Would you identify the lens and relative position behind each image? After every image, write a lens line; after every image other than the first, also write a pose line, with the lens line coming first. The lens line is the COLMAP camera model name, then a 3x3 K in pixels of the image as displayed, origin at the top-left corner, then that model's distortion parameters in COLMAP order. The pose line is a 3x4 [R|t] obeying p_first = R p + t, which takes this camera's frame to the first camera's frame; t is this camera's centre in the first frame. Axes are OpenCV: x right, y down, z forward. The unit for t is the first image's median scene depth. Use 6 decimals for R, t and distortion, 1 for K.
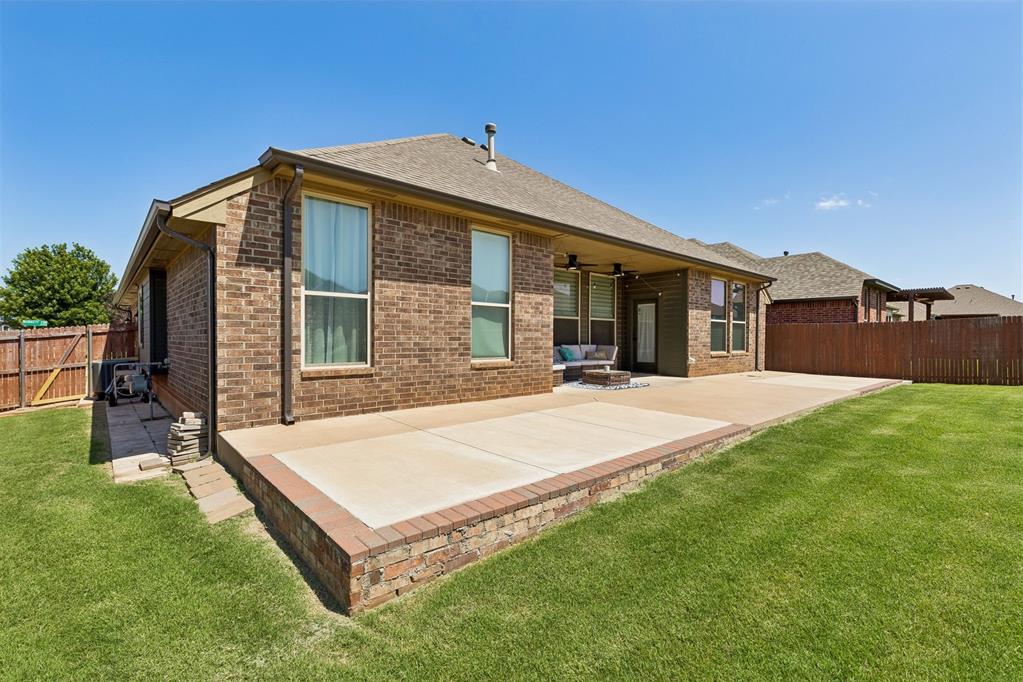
lens RADIAL K [[458.7, 0, 512.1], [0, 458.7, 338.2], [0, 0, 1]] dist [0.001671, -0.000249]
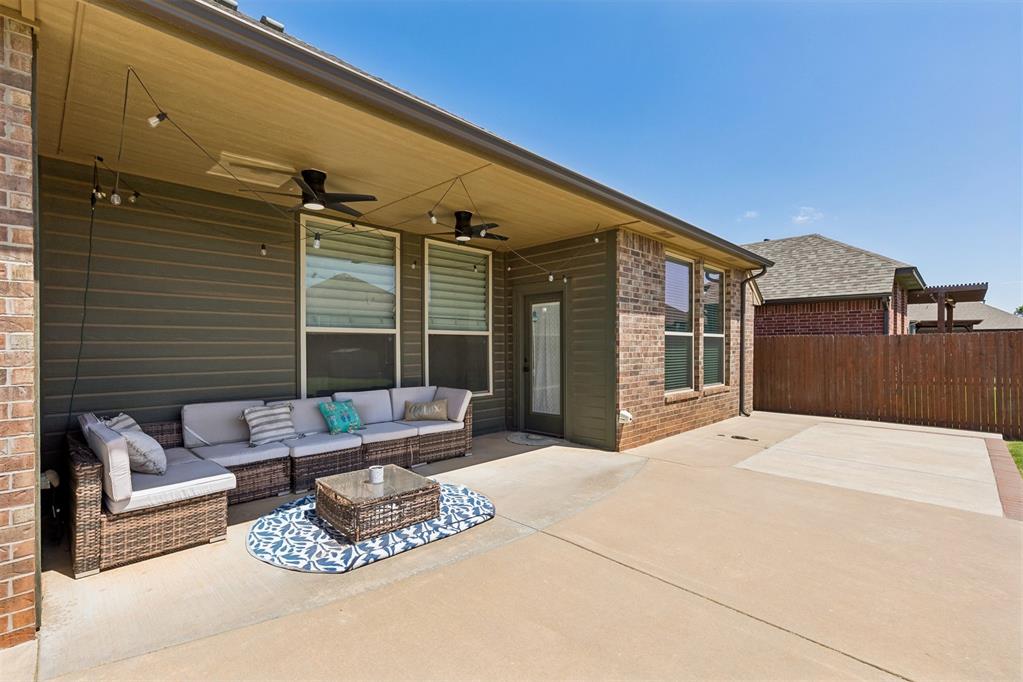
lens RADIAL K [[458.5, 0, 511.5], [0, 458.5, 341.0], [0, 0, 1]] dist [0.004441, -0.000440]
pose [[0.997873, -0.005415, 0.064966, 0.203782], [0.005984, 0.999945, -0.008556, -0.024752], [-0.064916, 0.008926, 0.997851, 0.443165]]
